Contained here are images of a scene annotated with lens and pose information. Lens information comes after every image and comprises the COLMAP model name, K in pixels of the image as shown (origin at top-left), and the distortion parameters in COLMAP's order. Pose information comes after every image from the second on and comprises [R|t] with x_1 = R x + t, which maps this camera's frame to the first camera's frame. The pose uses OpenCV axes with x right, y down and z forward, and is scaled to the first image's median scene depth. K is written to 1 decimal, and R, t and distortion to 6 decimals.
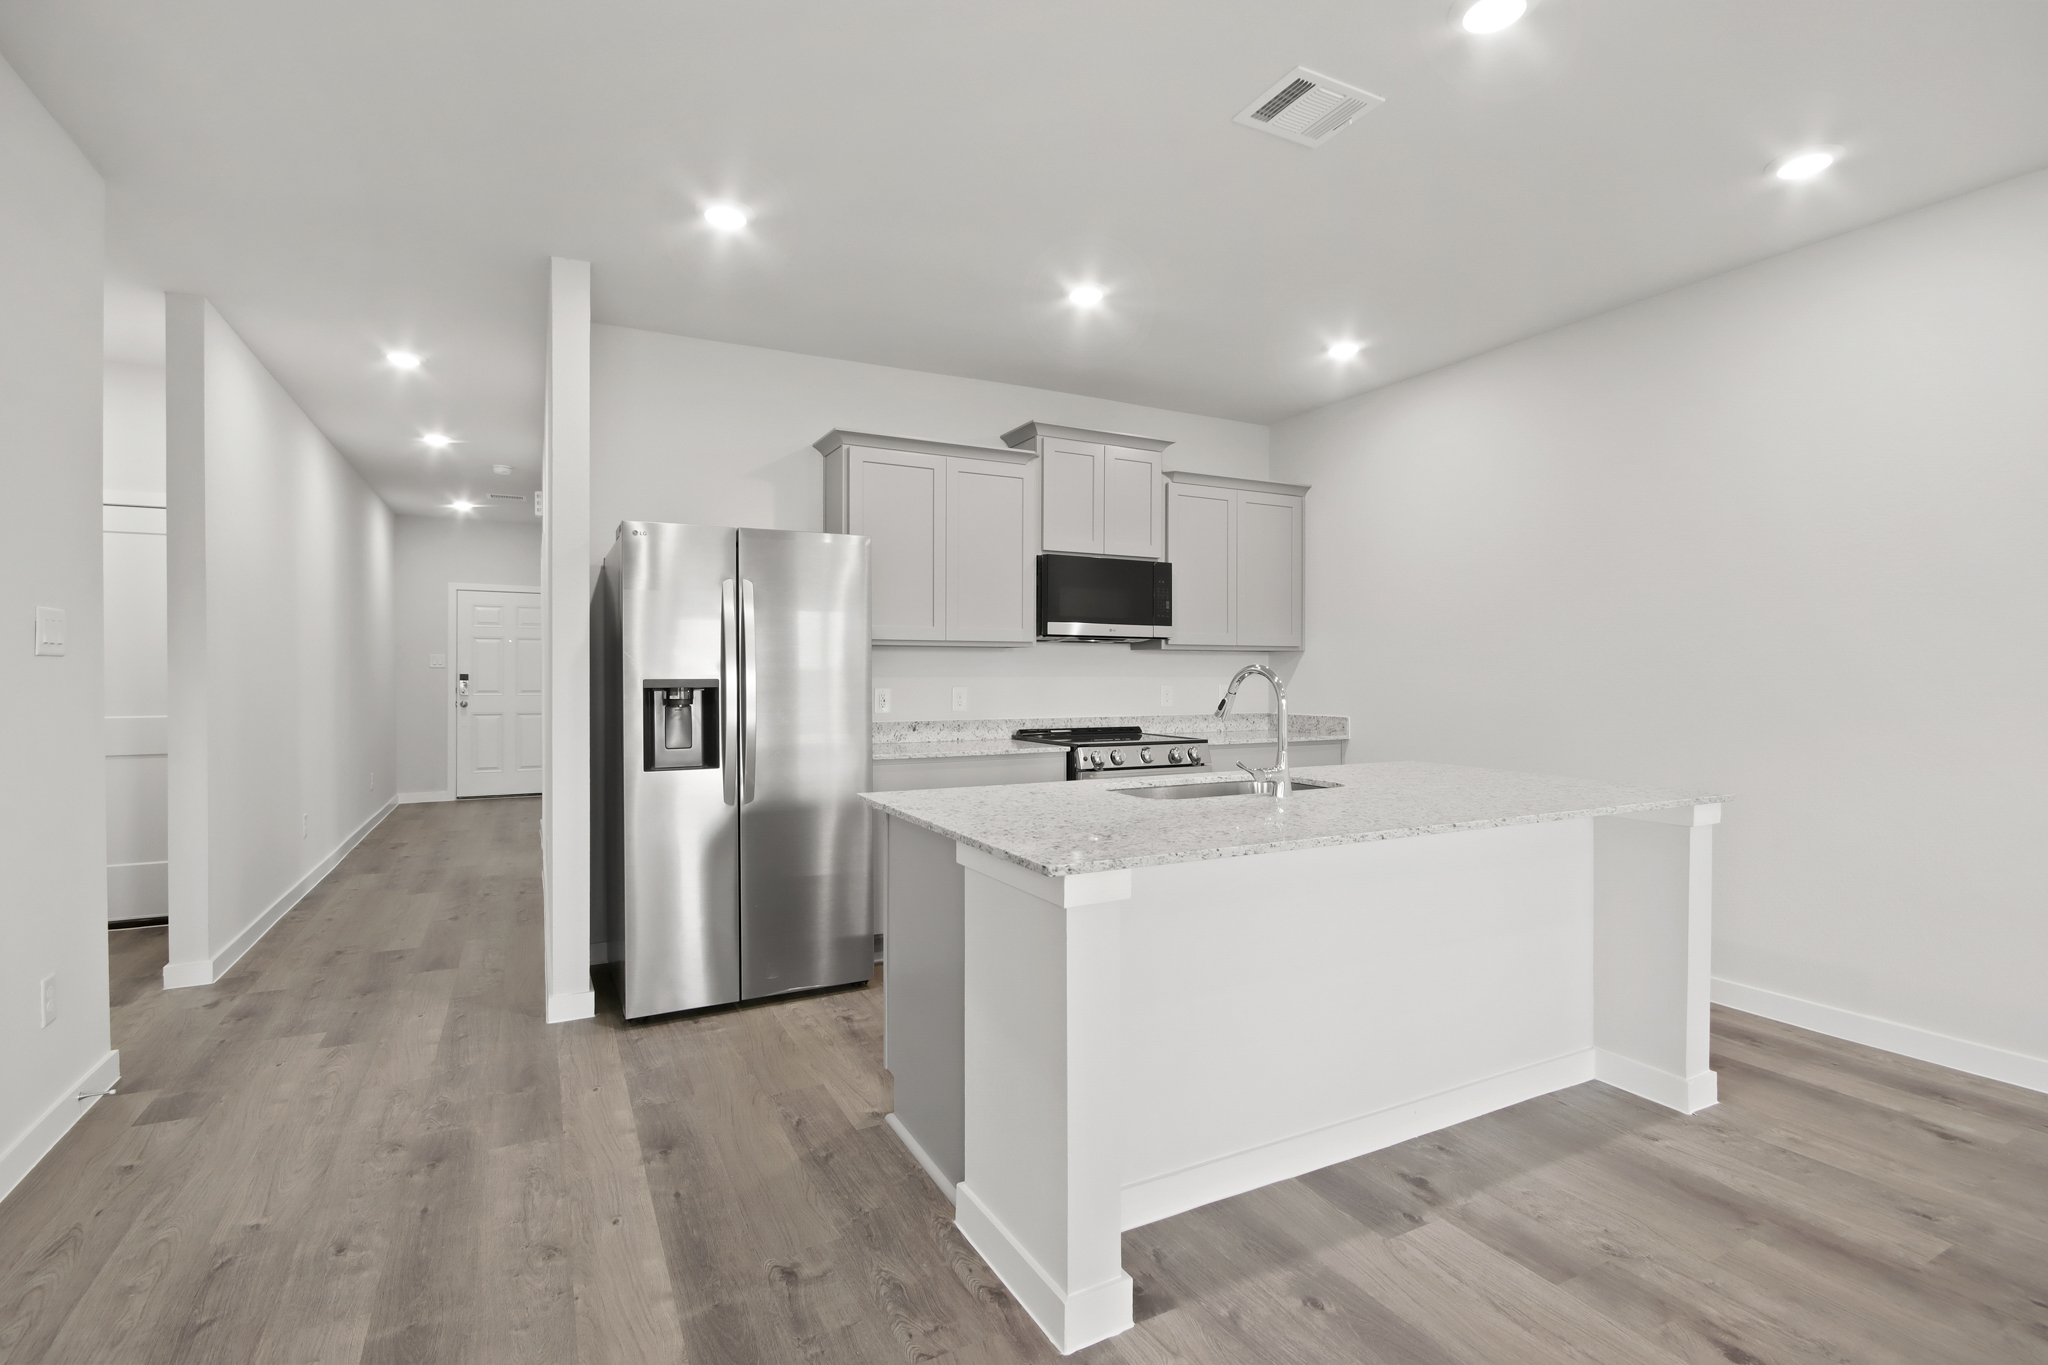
lens RADIAL K [[961.8, 0, 1009.8], [0, 961.8, 681.3], [0, 0, 1]] dist [0.001885, -0.003479]
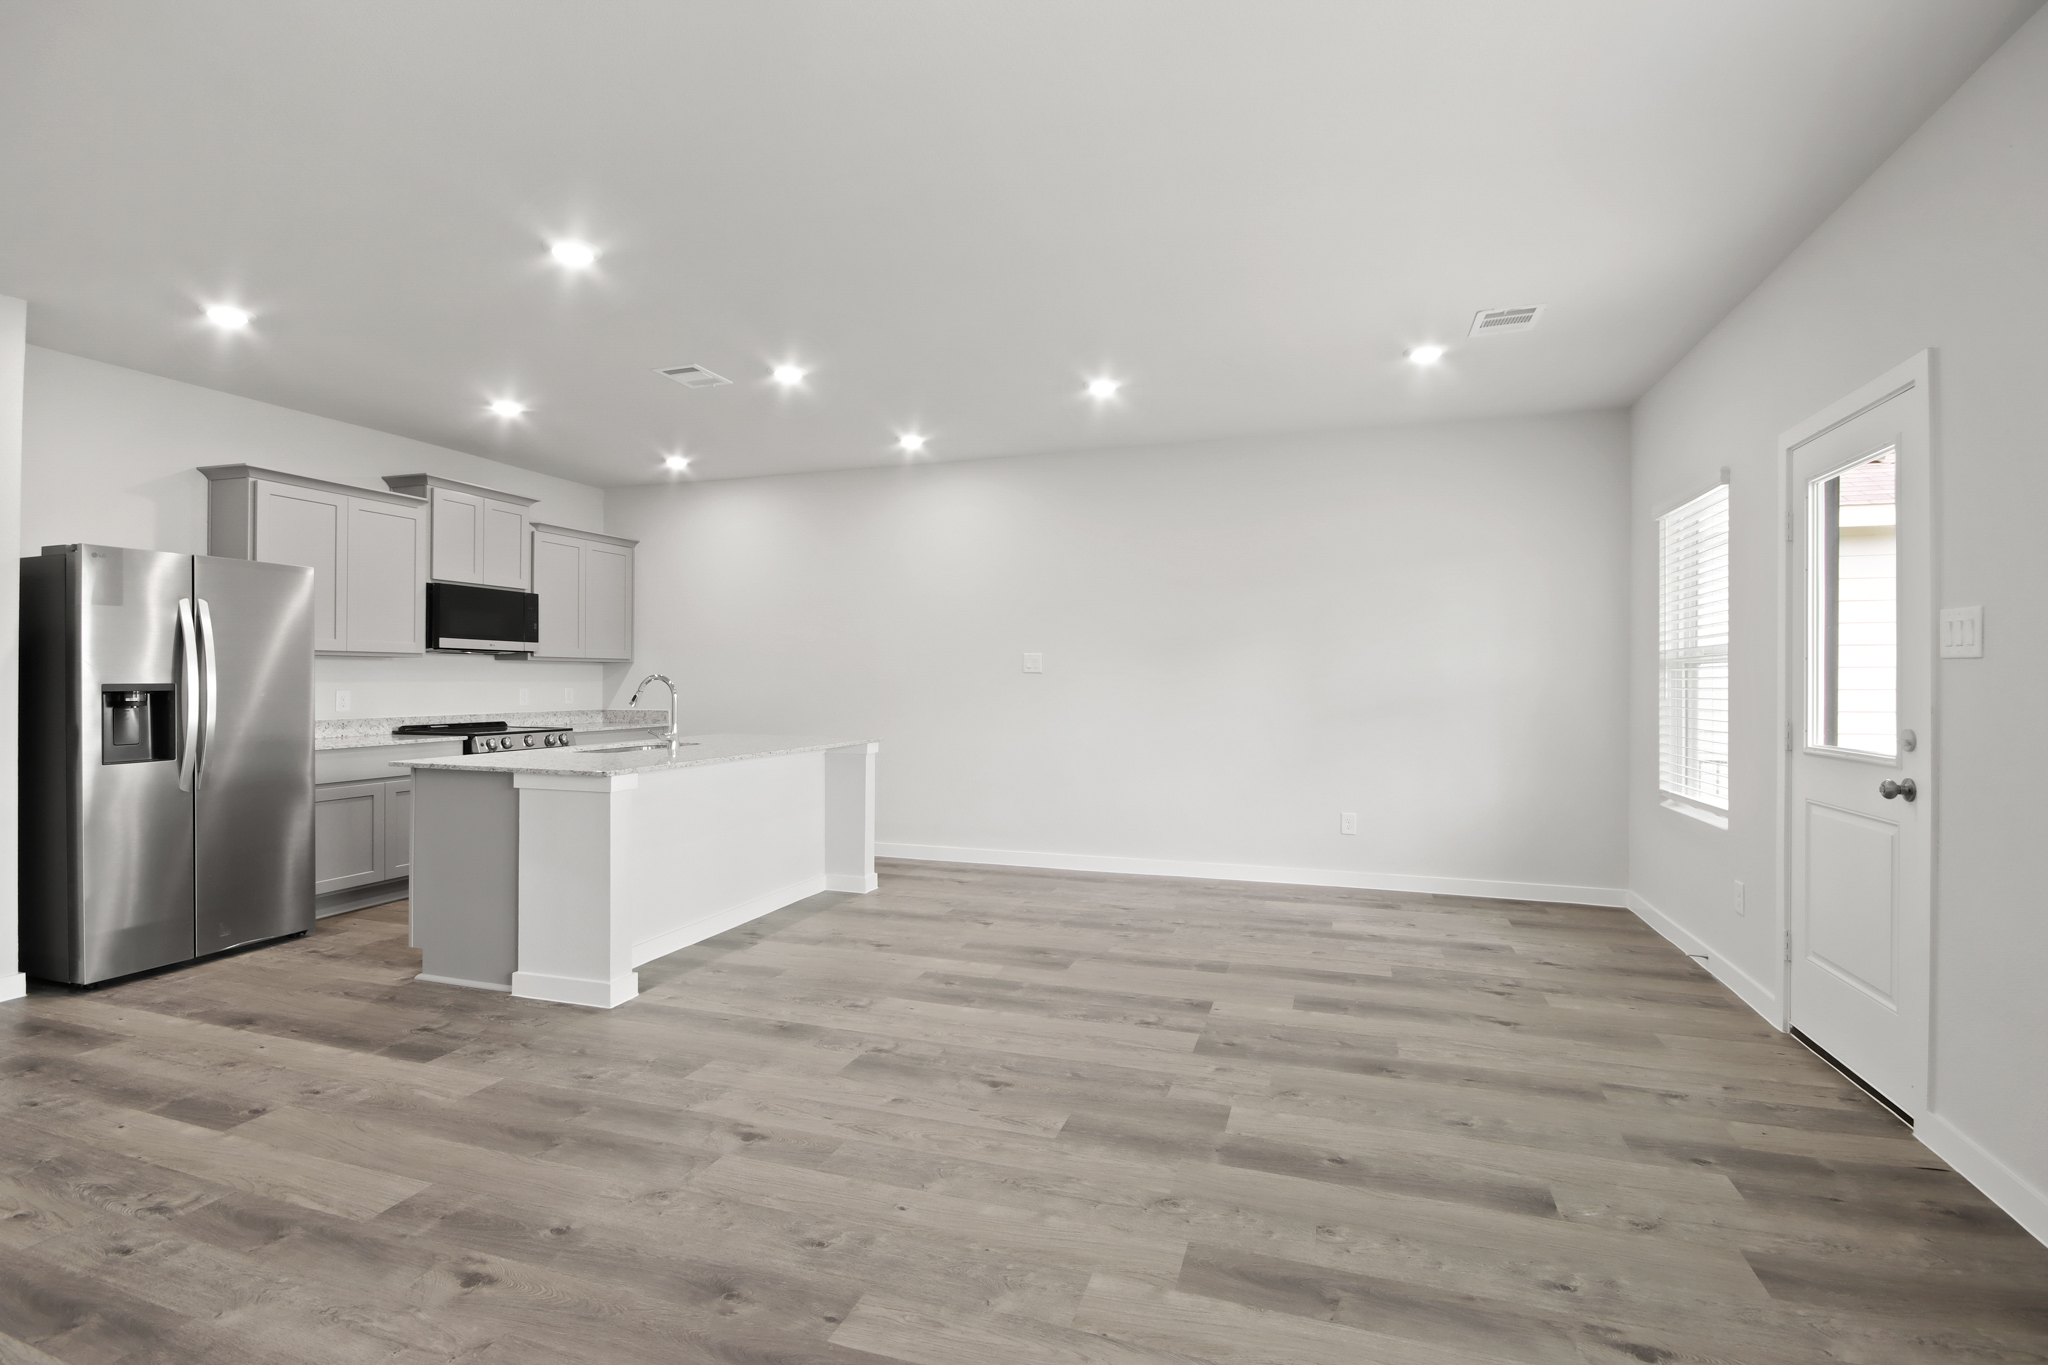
lens RADIAL K [[961.8, 0, 1018.9], [0, 961.8, 674.1], [0, 0, 1]] dist [0.001885, -0.003479]
pose [[0.724295, 0.004783, 0.689473, -0.290719], [0.004158, 0.999927, -0.011305, 0.002984], [-0.689477, 0.011055, 0.724223, -0.438920]]
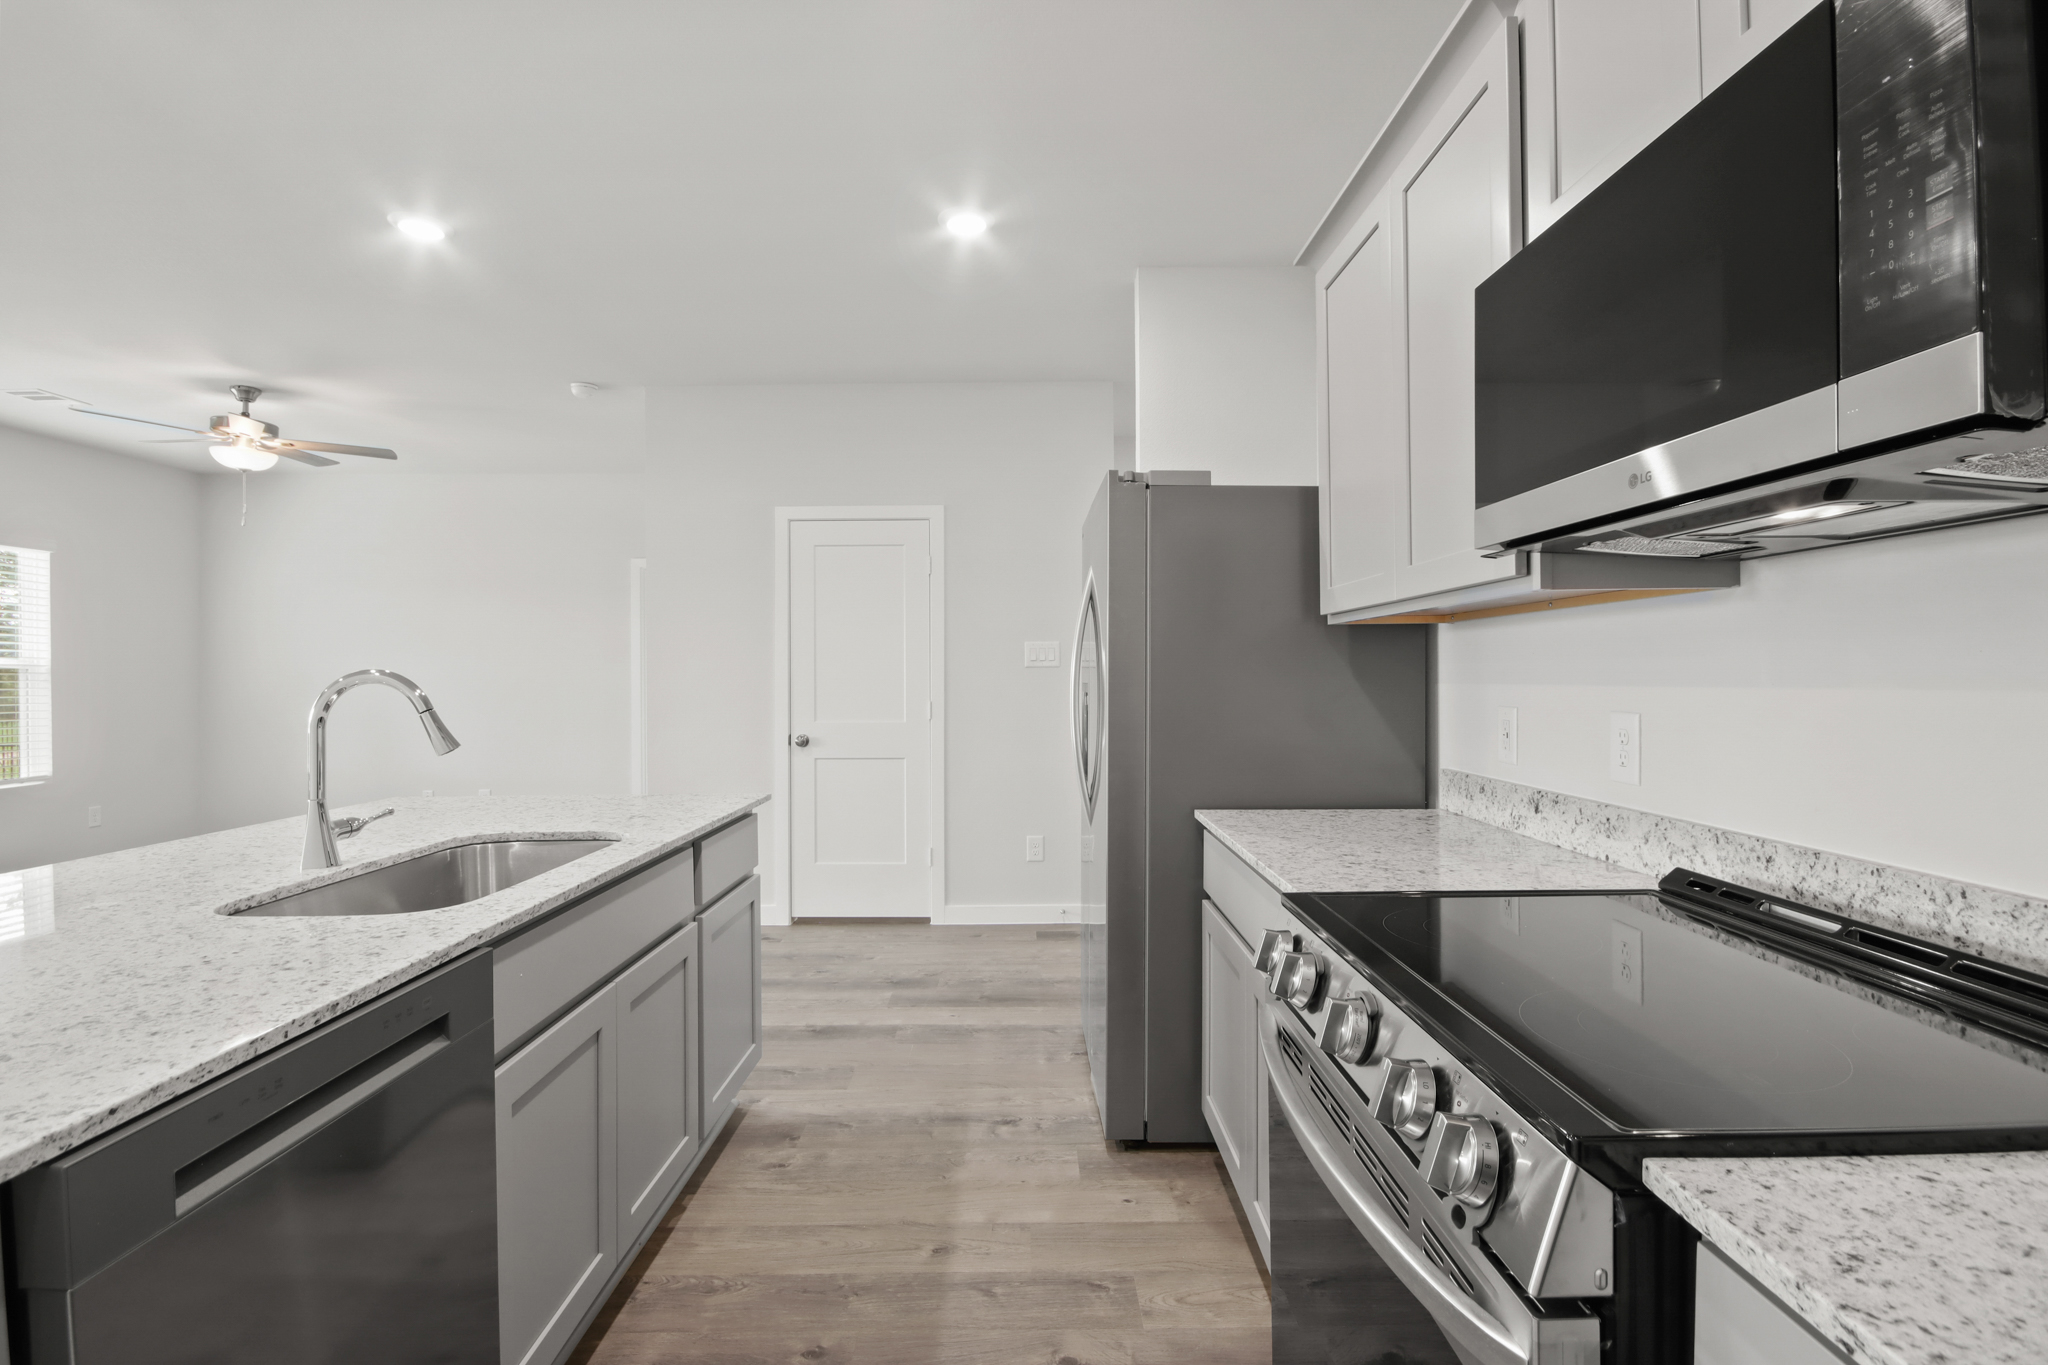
lens RADIAL K [[961.8, 0, 1066.4], [0, 961.8, 678.6], [0, 0, 1]] dist [0.001885, -0.003479]
pose [[-0.443600, -0.000308, -0.896225, 0.397271], [-0.004292, 0.999989, 0.001780, -0.007545], [0.896215, 0.004636, -0.443596, 1.086905]]
